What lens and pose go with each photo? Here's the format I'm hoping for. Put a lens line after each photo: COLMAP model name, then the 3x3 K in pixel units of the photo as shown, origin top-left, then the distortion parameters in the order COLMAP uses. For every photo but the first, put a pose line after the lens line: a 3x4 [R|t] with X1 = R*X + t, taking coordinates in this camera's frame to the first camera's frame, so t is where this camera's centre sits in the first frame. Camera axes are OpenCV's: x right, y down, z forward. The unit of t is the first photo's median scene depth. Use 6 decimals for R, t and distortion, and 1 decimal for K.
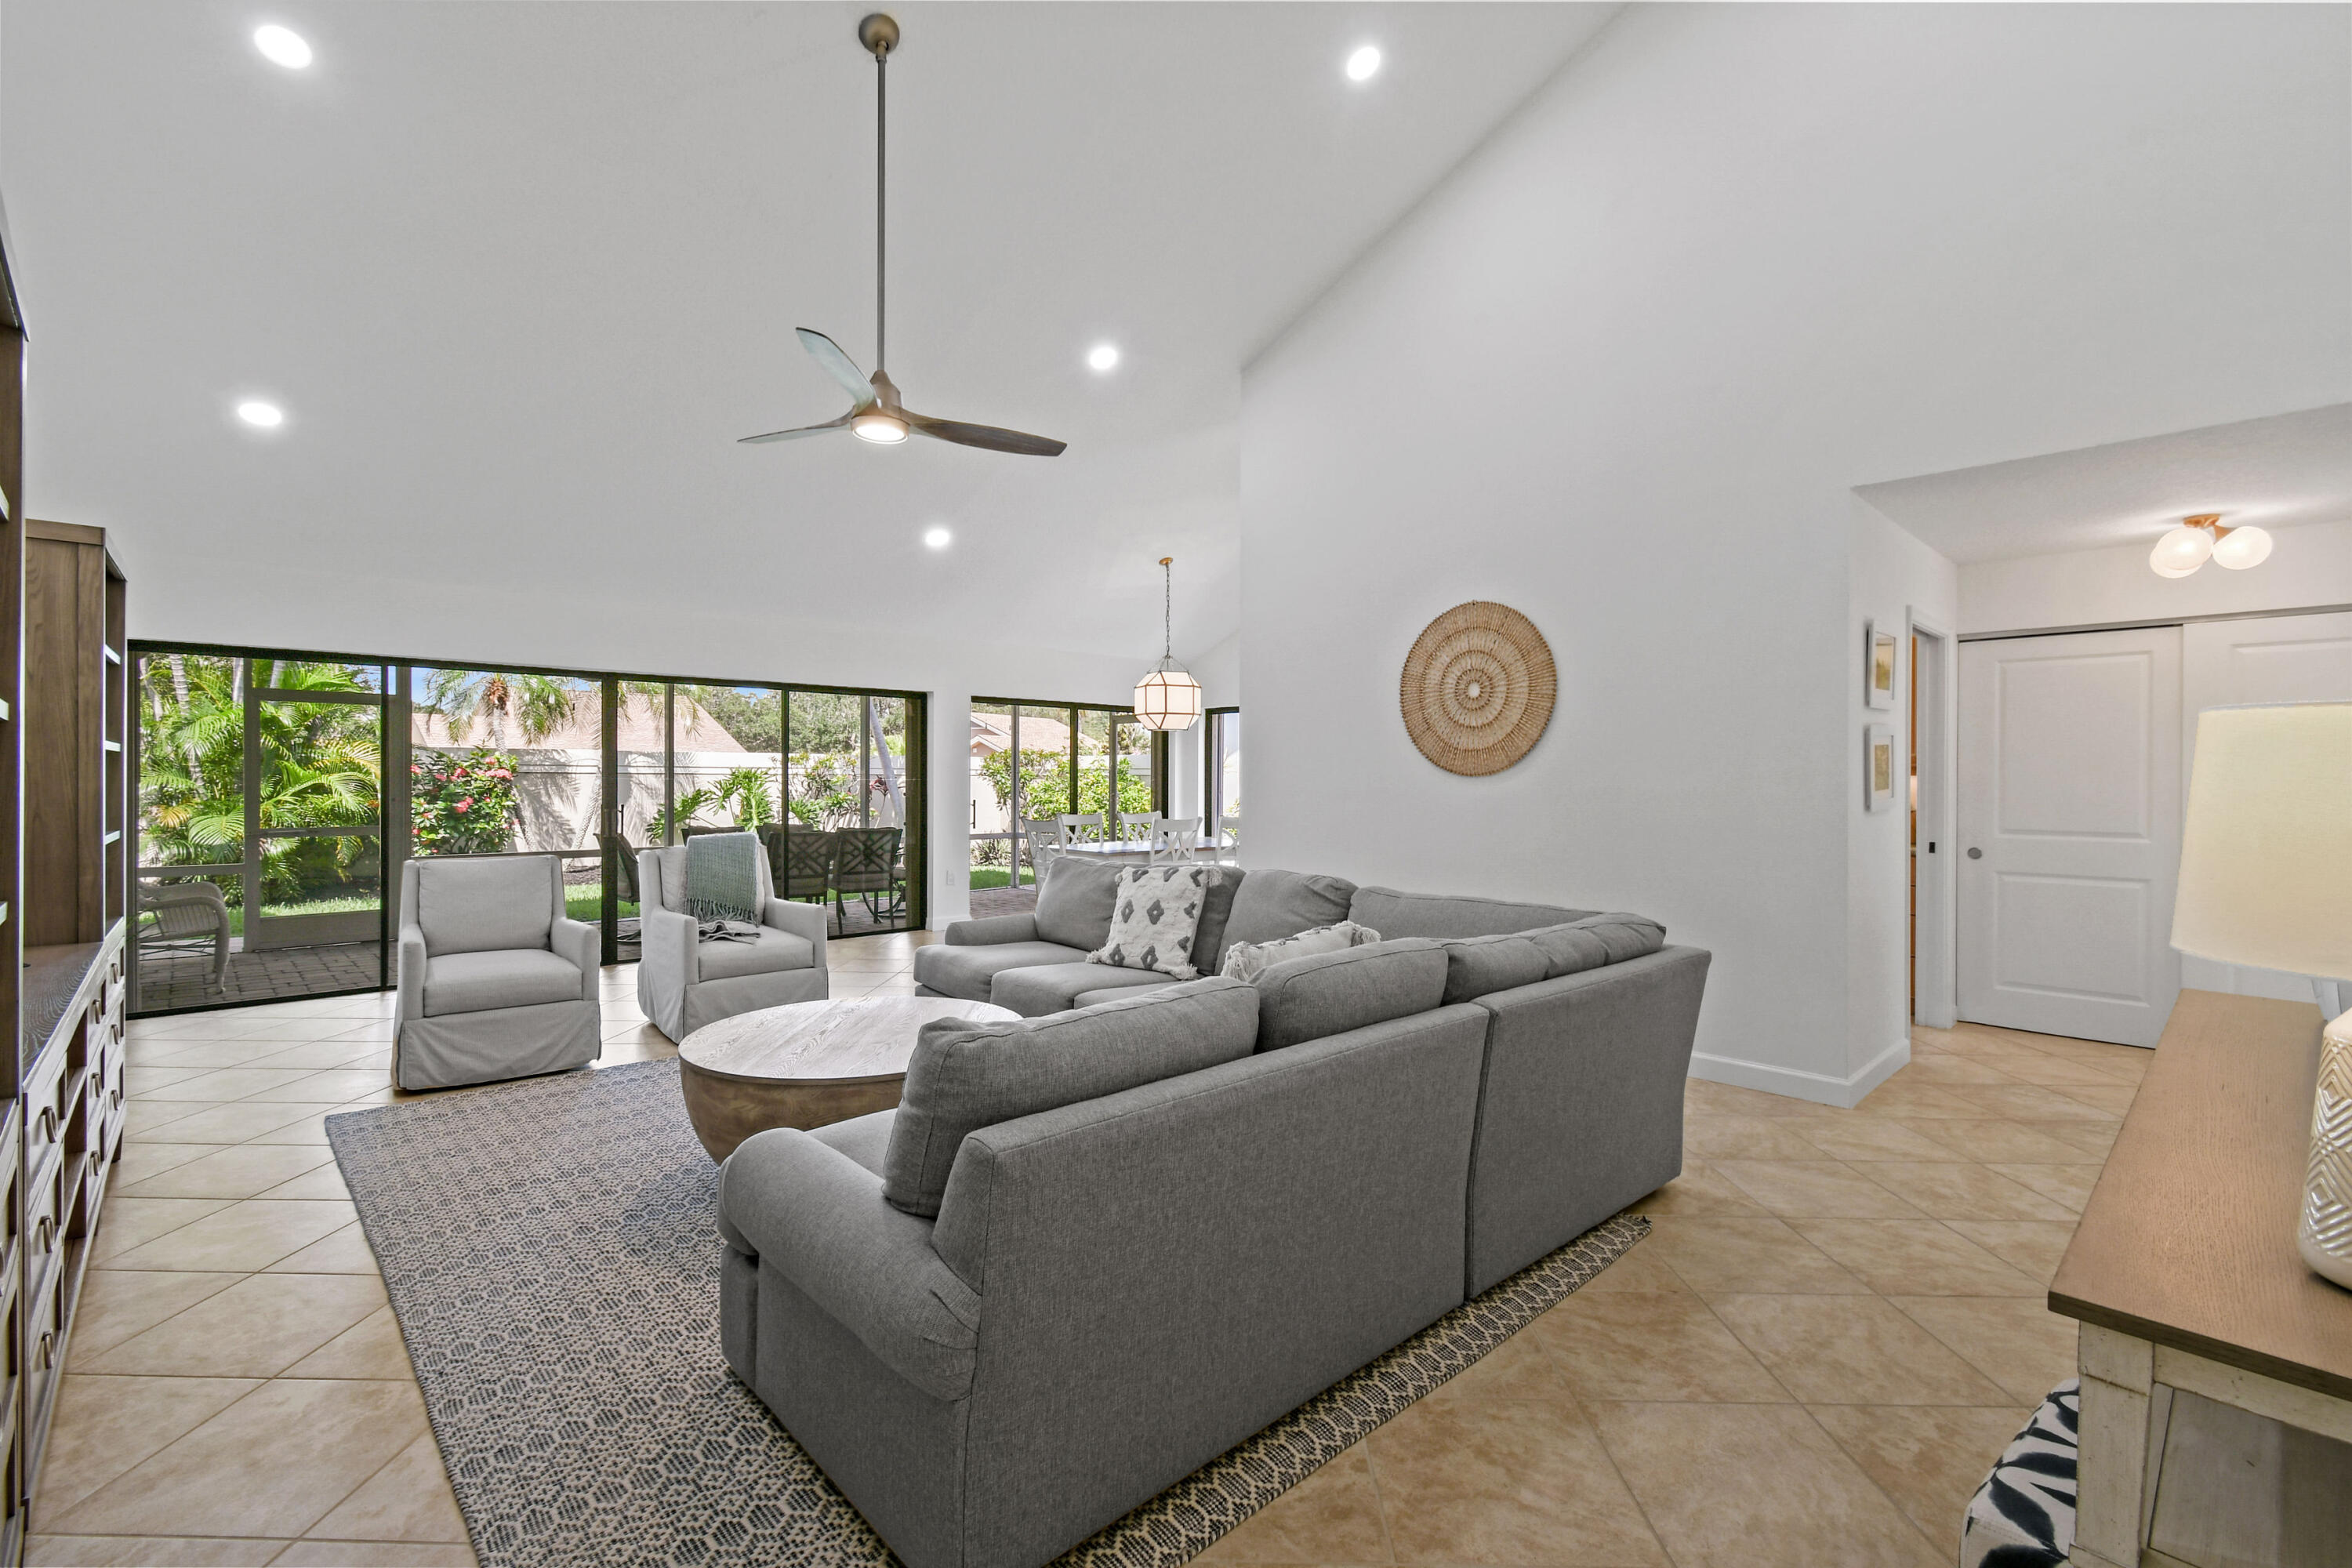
lens RADIAL K [[1036.5, 0, 1180.8], [0, 1036.5, 779.4], [0, 0, 1]] dist [0.012439, -0.006205]
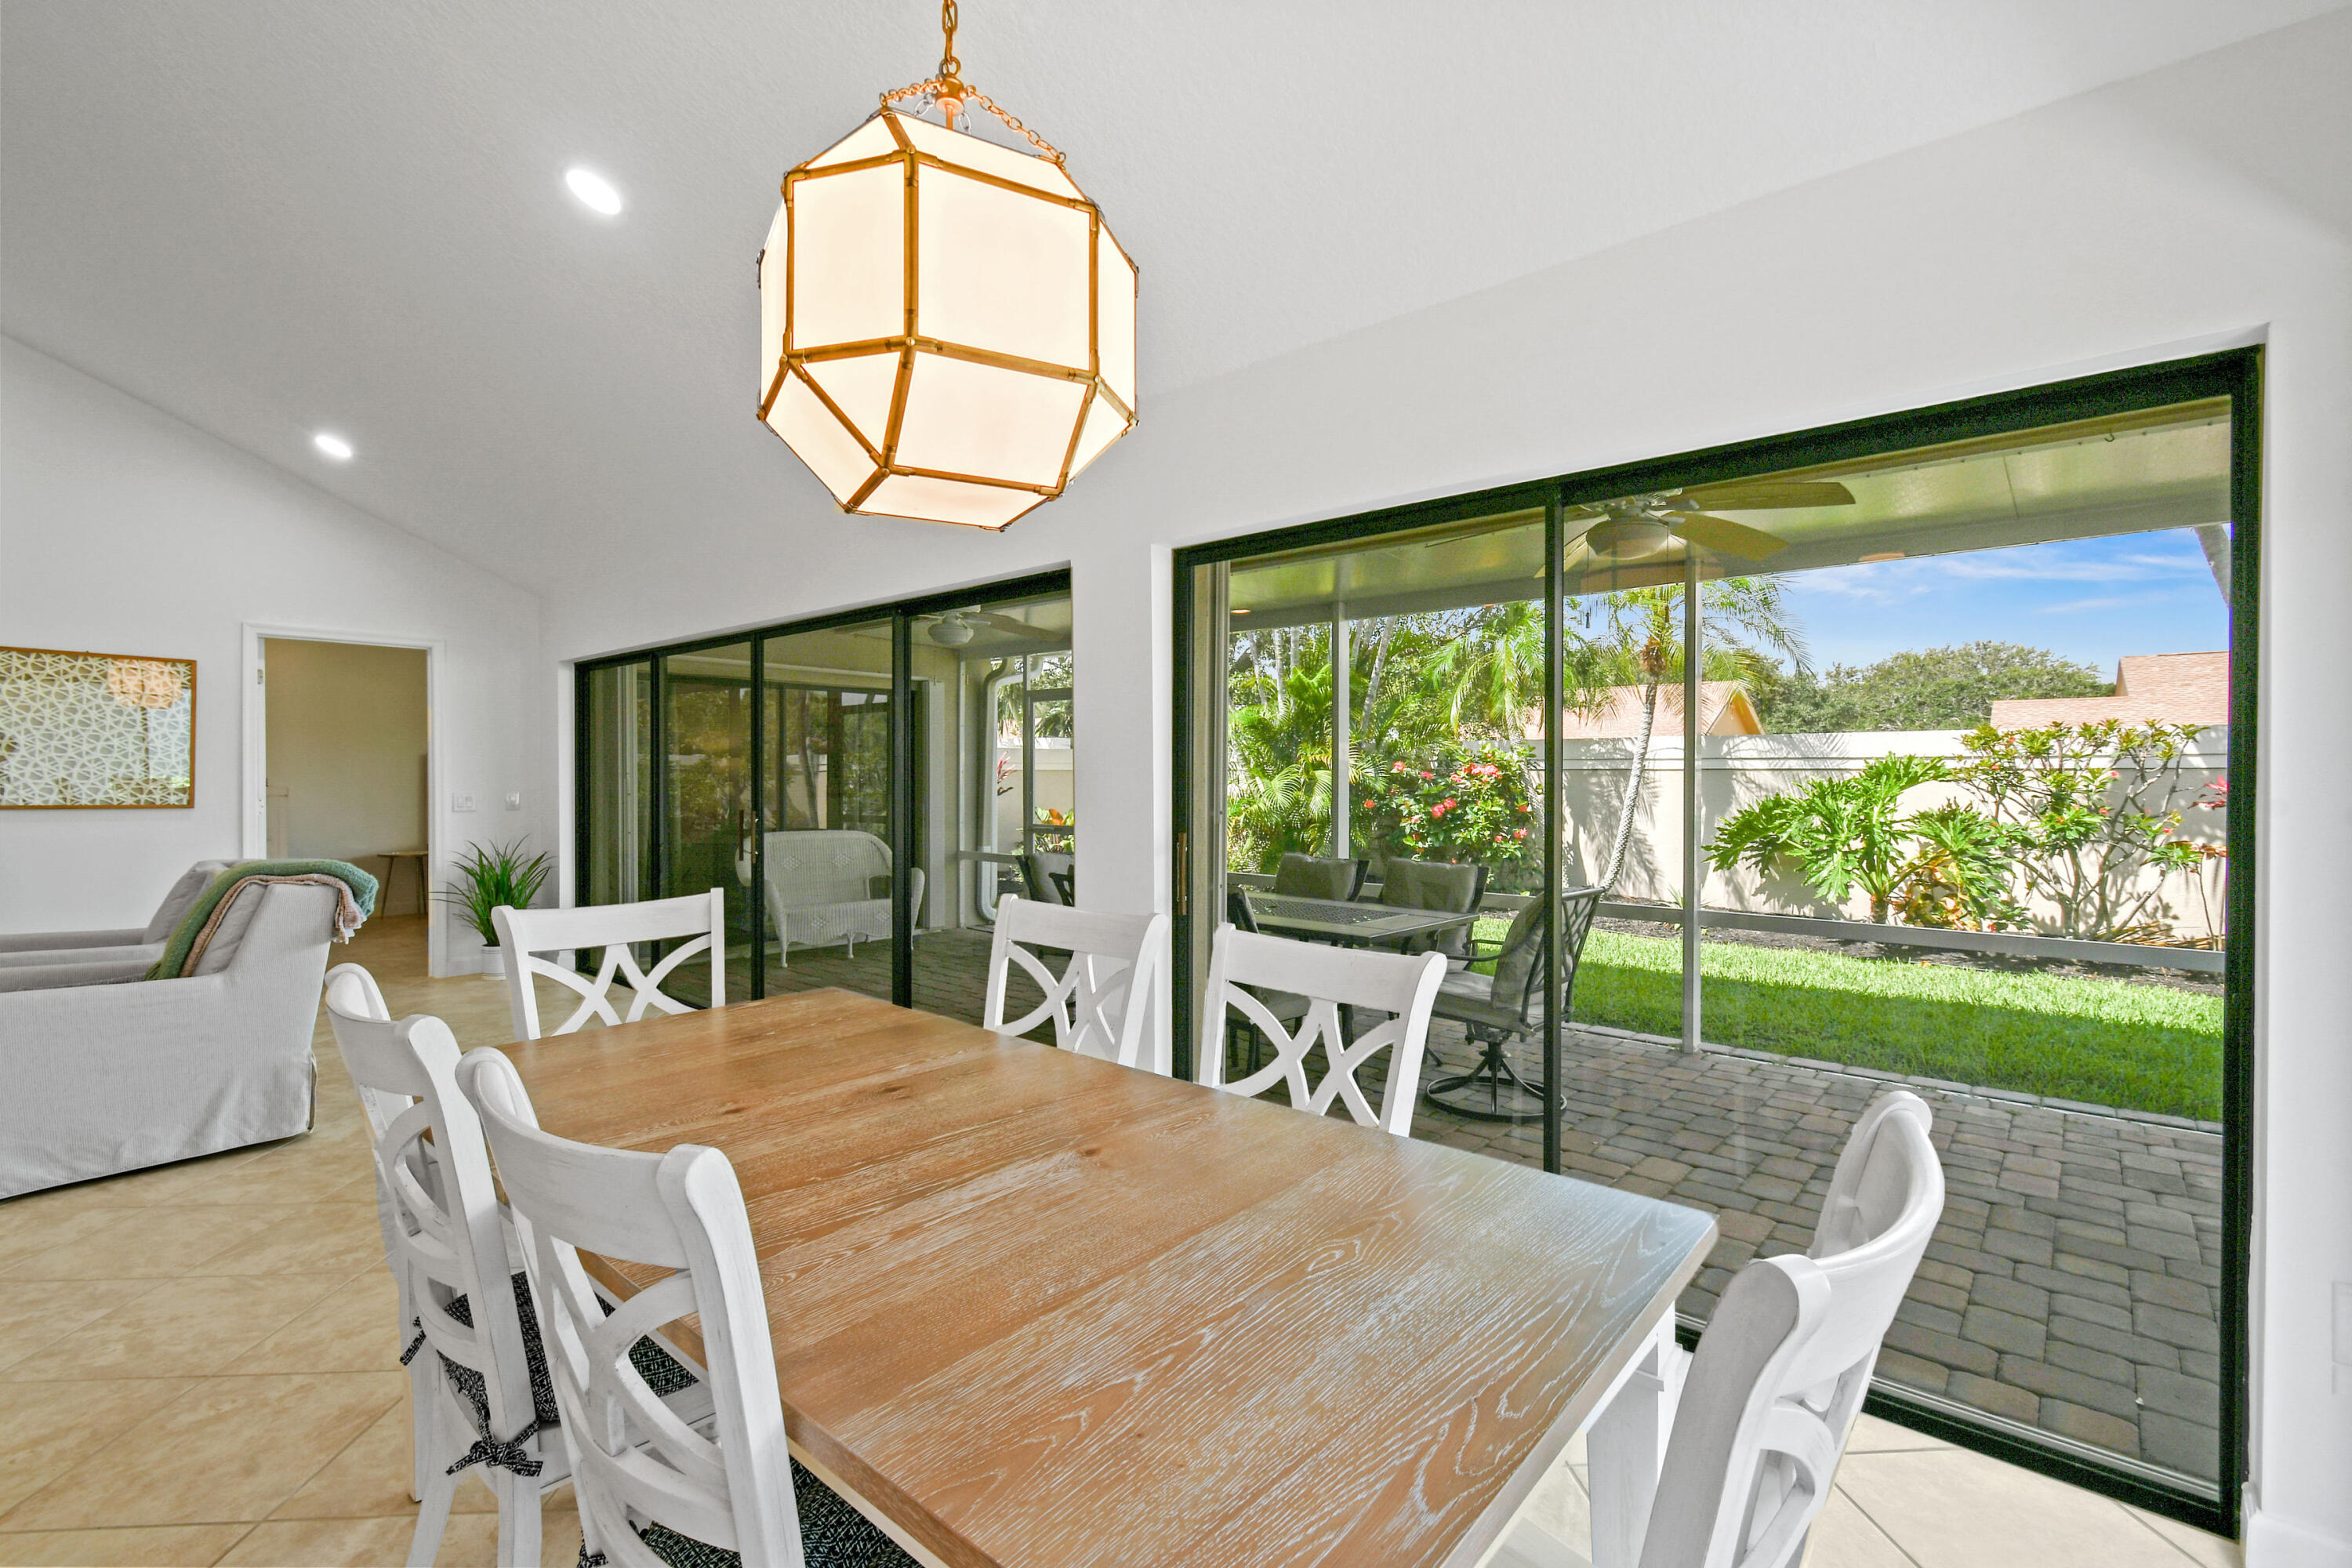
lens RADIAL K [[1043.8, 0, 1173.3], [0, 1043.8, 789.5], [0, 0, 1]] dist [0.013775, 0.000191]
pose [[0.096884, 0.011200, -0.995233, 0.285914], [-0.001702, 0.999937, 0.011087, -0.000844], [0.995294, 0.000620, 0.096897, 1.746926]]
